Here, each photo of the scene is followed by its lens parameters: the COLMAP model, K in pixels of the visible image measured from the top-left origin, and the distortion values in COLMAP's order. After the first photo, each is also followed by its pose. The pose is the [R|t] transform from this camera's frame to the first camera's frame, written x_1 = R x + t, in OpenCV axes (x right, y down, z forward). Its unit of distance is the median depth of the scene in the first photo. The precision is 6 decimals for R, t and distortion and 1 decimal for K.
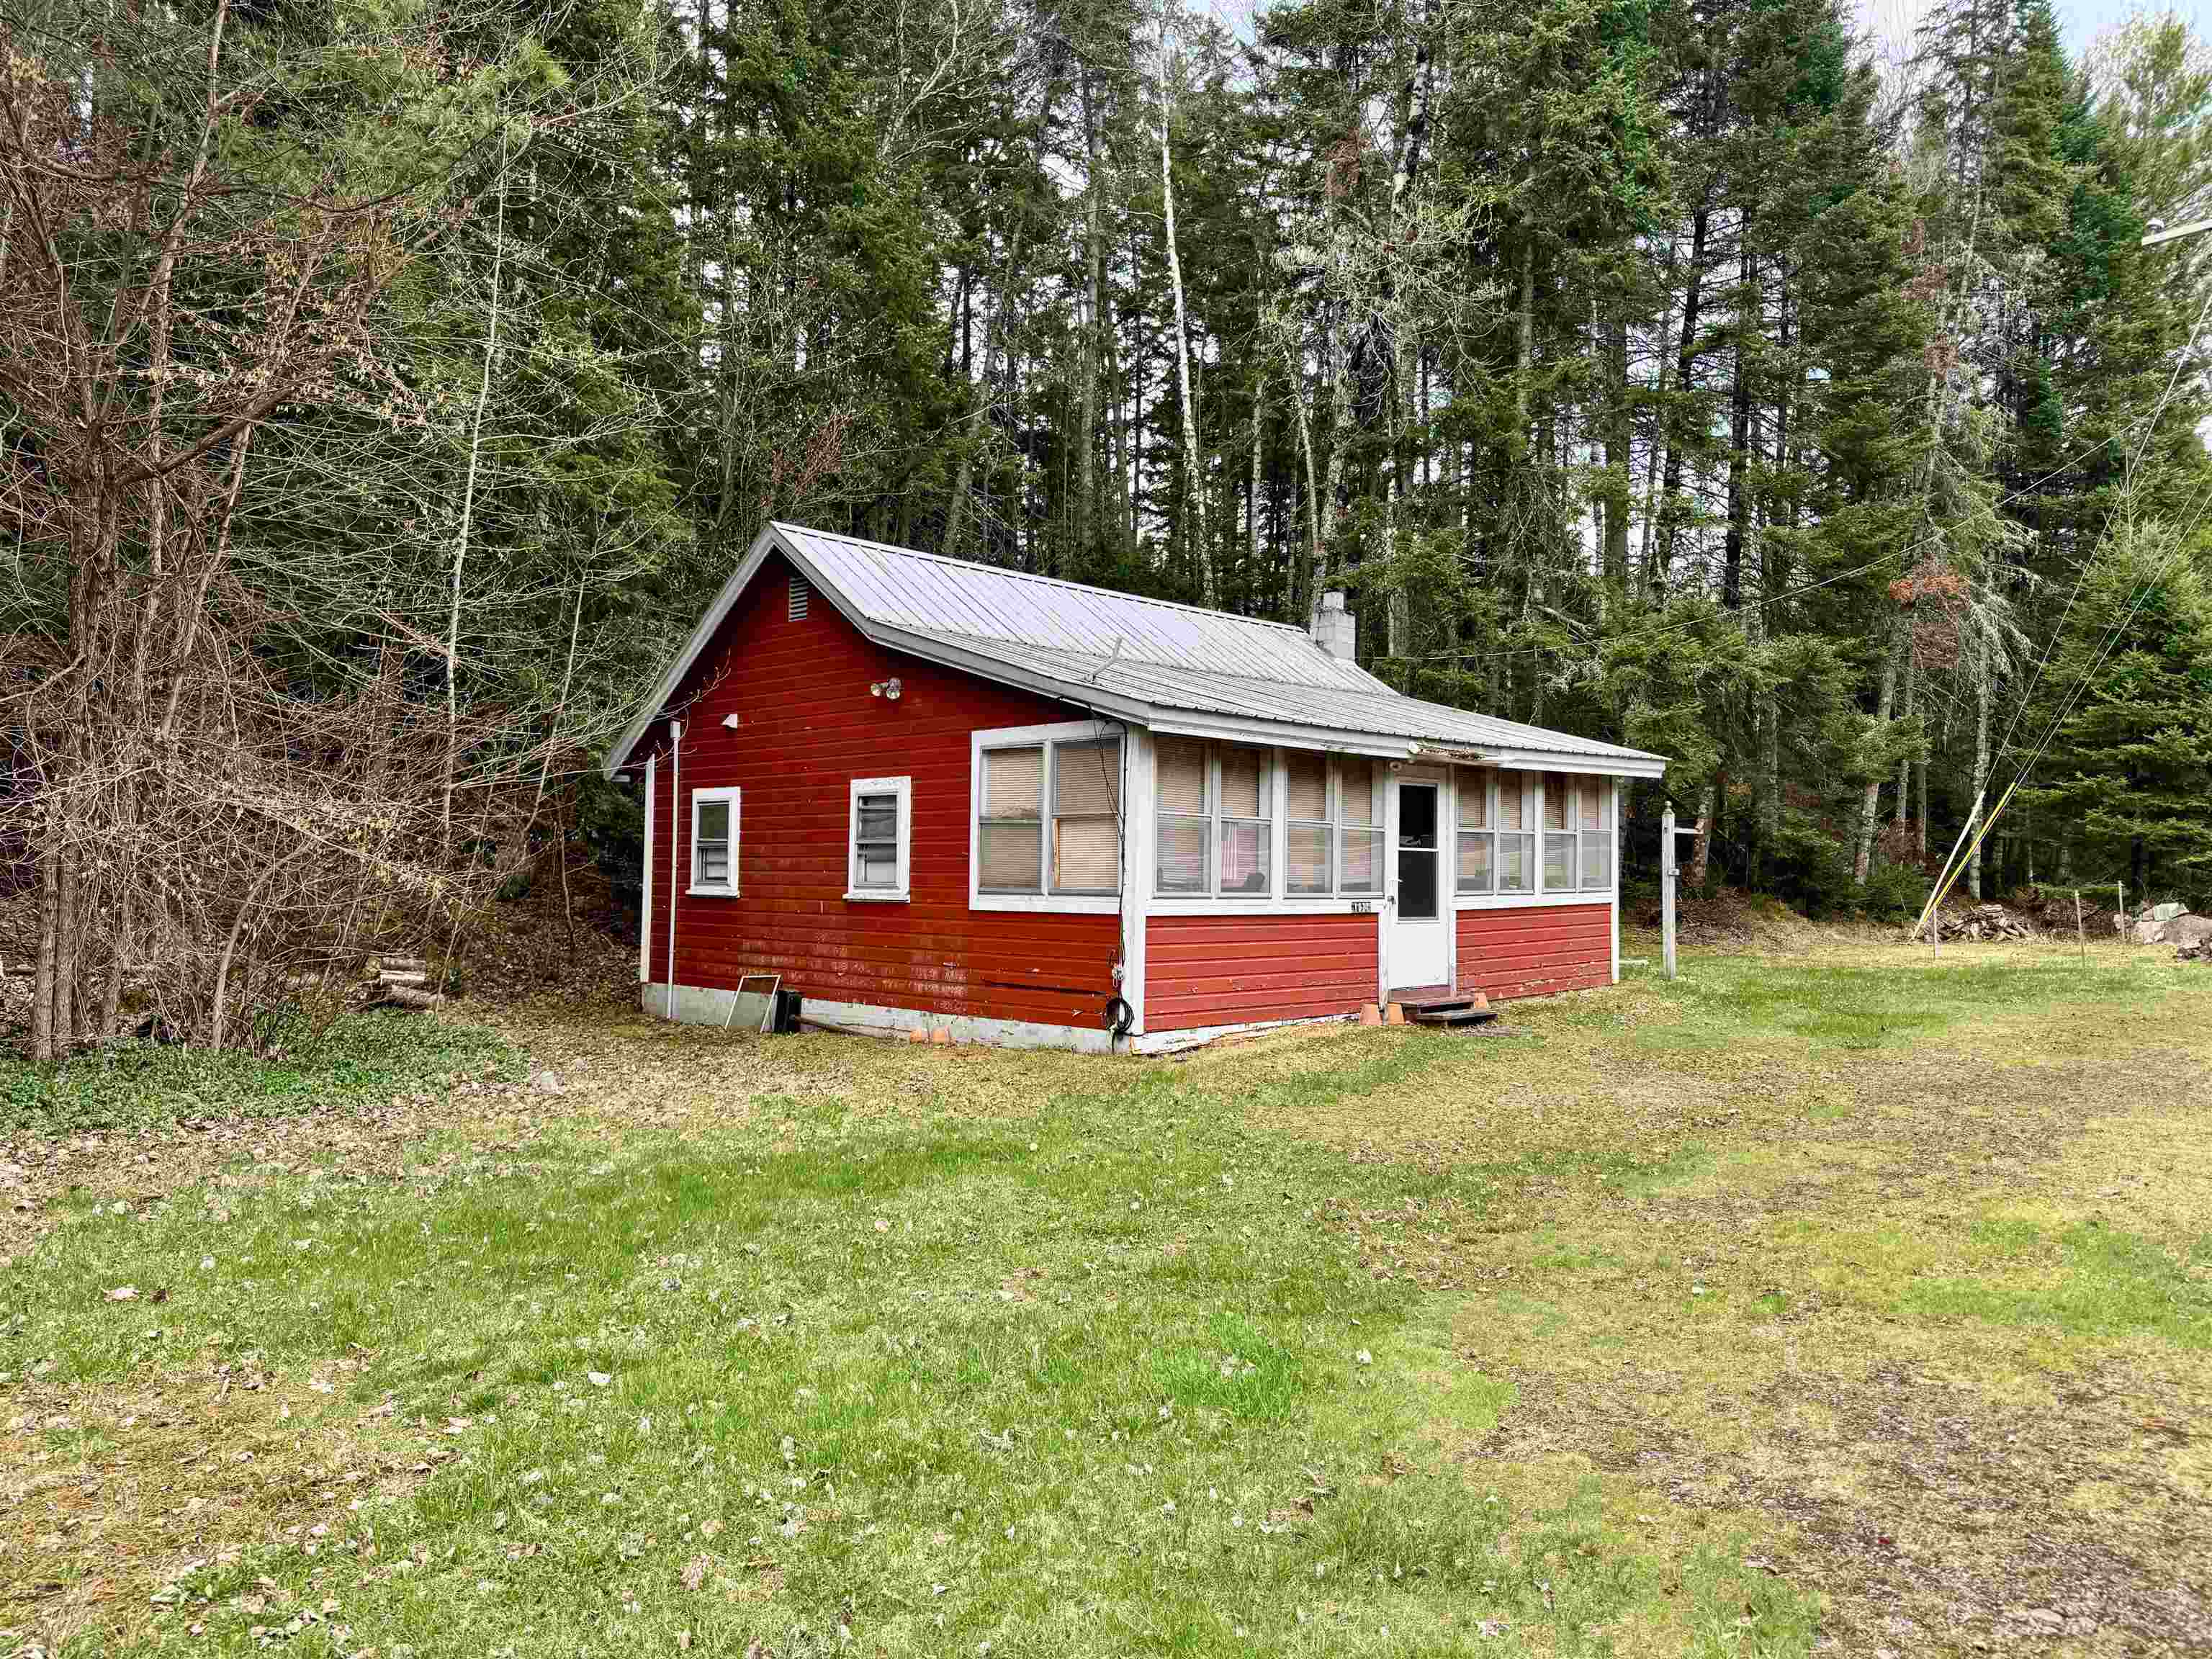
lens RADIAL K [[1545.7, 0, 1106.0], [0, 1545.7, 829.5], [0, 0, 1]] dist [0.196644, -0.238722]
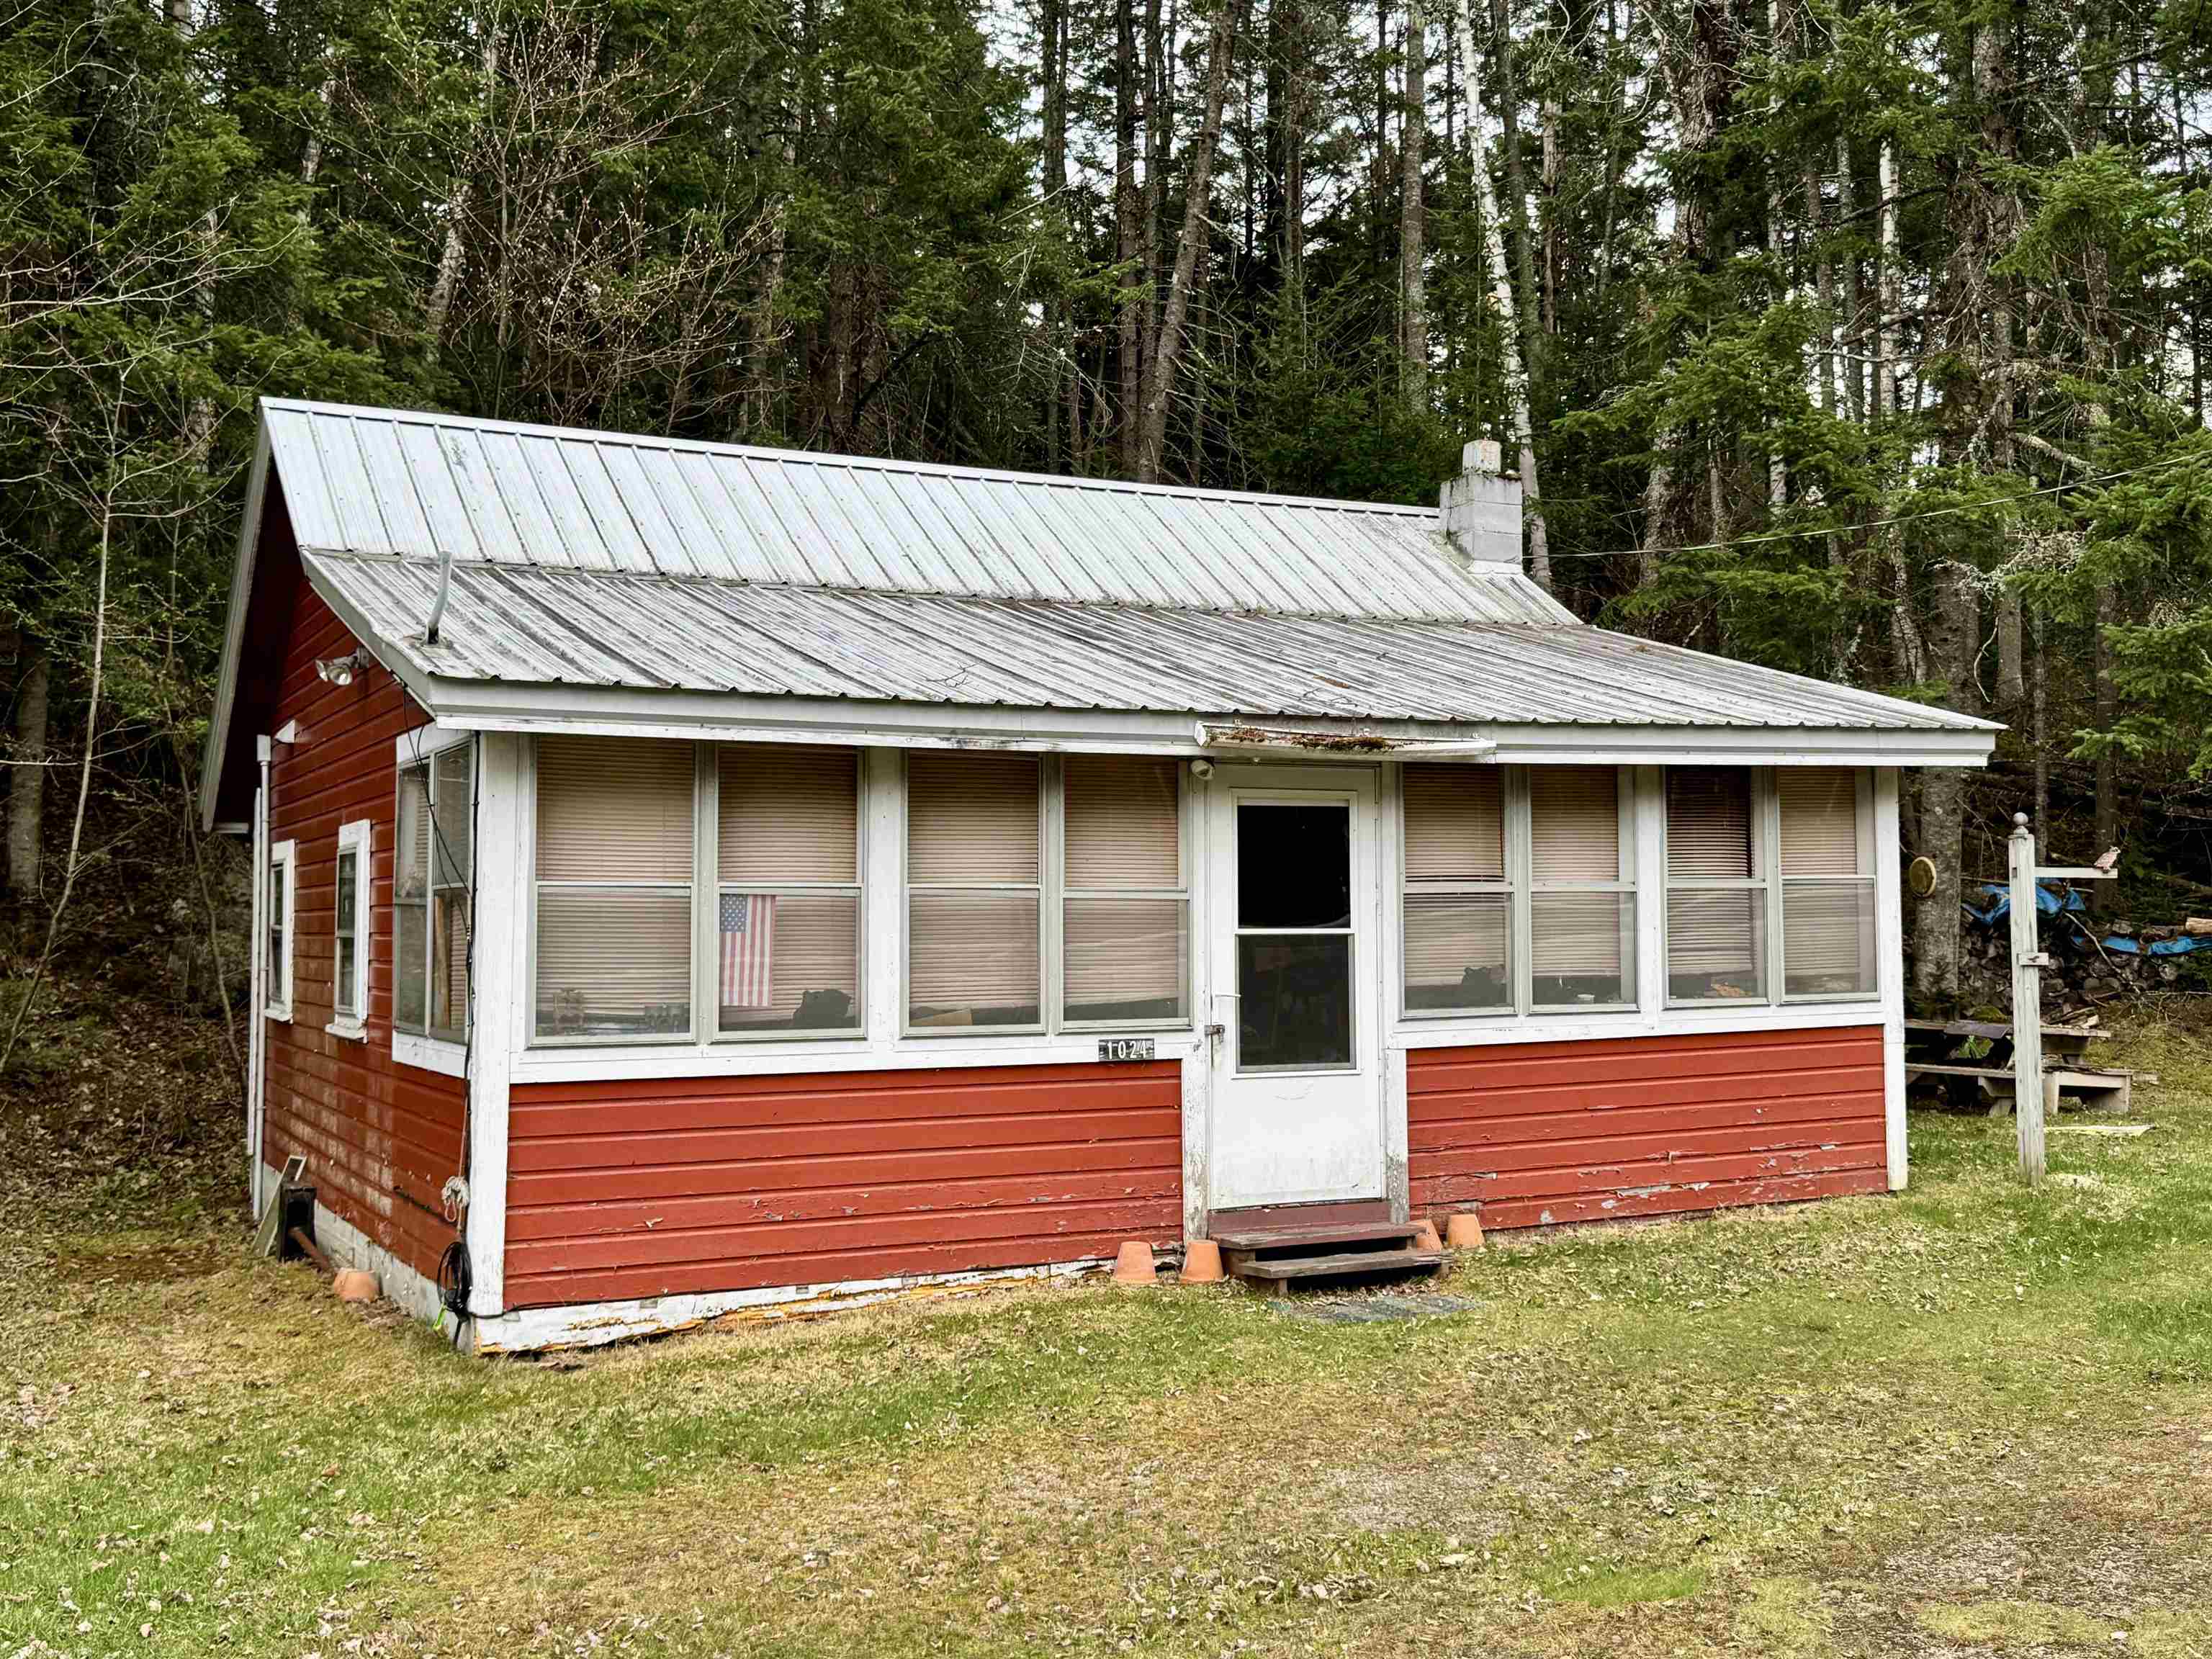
lens RADIAL K [[2294.8, 0, 1071.5], [0, 2294.8, 842.7], [0, 0, 1]] dist [0.132972, -0.014766]
pose [[0.945828, -0.027069, -0.323537, 0.380662], [0.024653, 0.999629, -0.011566, -0.009390], [0.323730, 0.002963, 0.946145, 0.272351]]
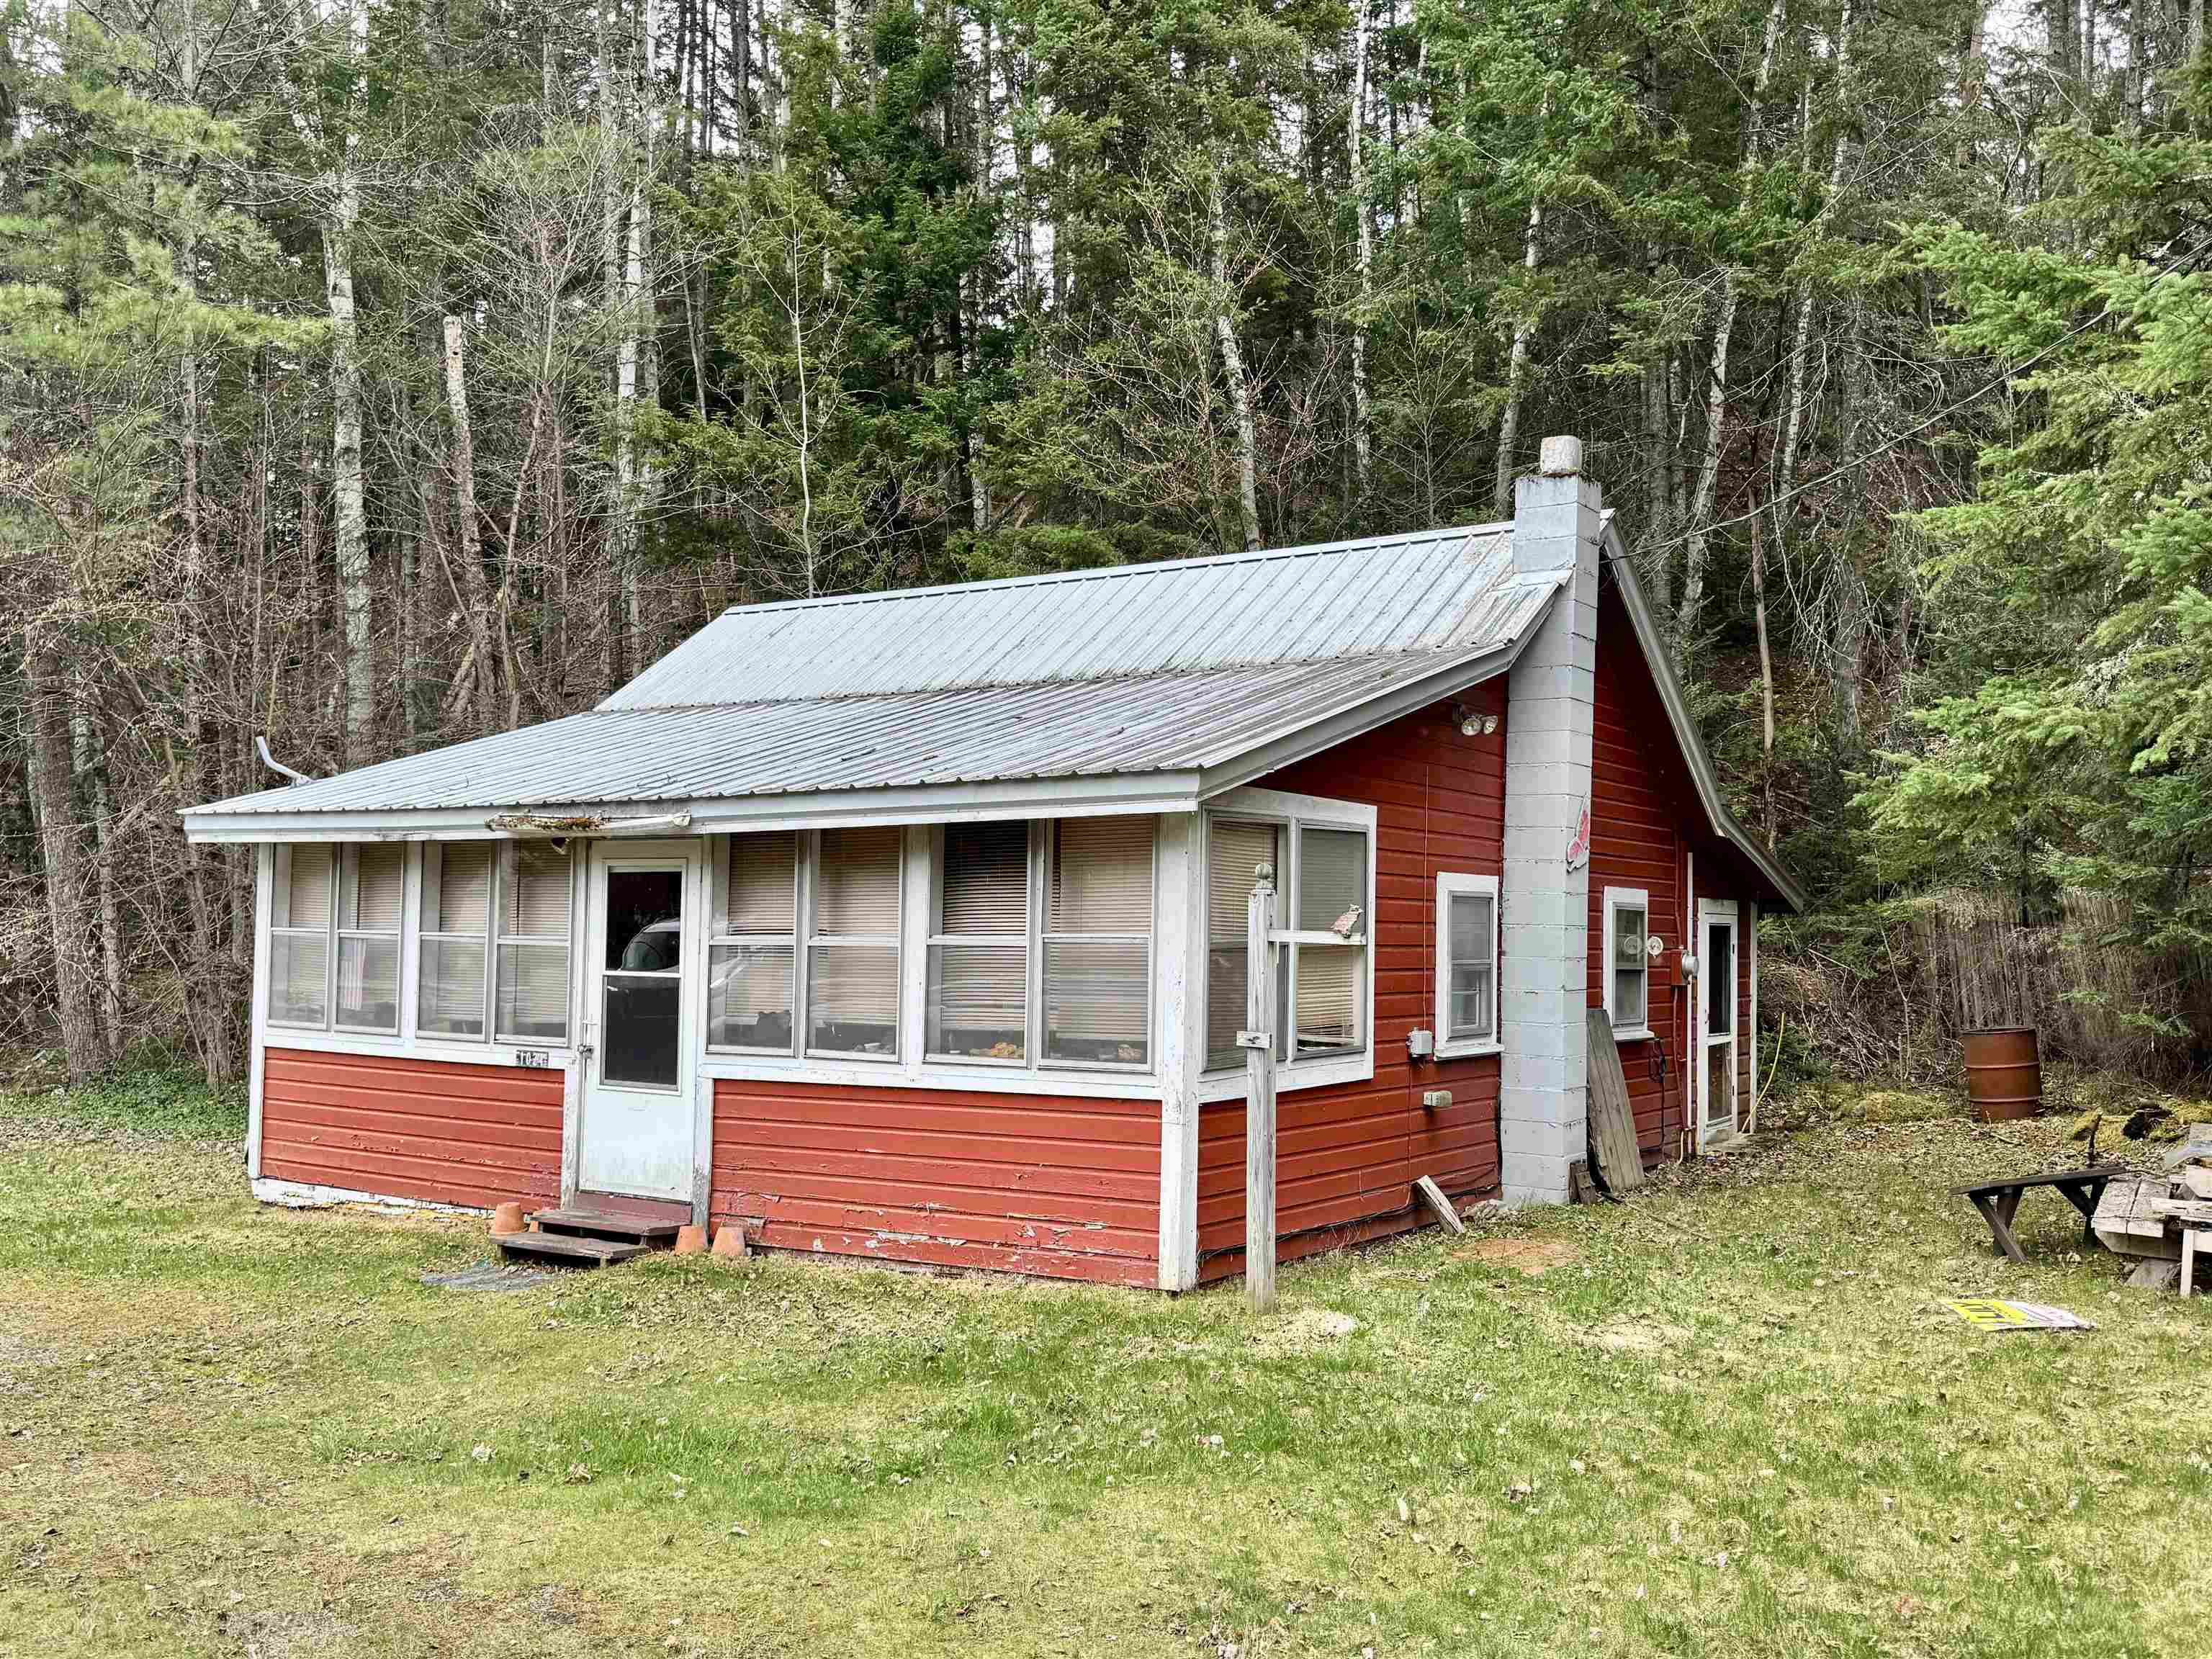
lens RADIAL K [[1956.3, 0, 1106.0], [0, 1956.3, 829.5], [0, 0, 1]] dist [0.054241, -0.000204]
pose [[0.184618, -0.053660, -0.981344, 1.029416], [0.017560, 0.998529, -0.051296, -0.001705], [0.982653, -0.007762, 0.185289, 1.054858]]
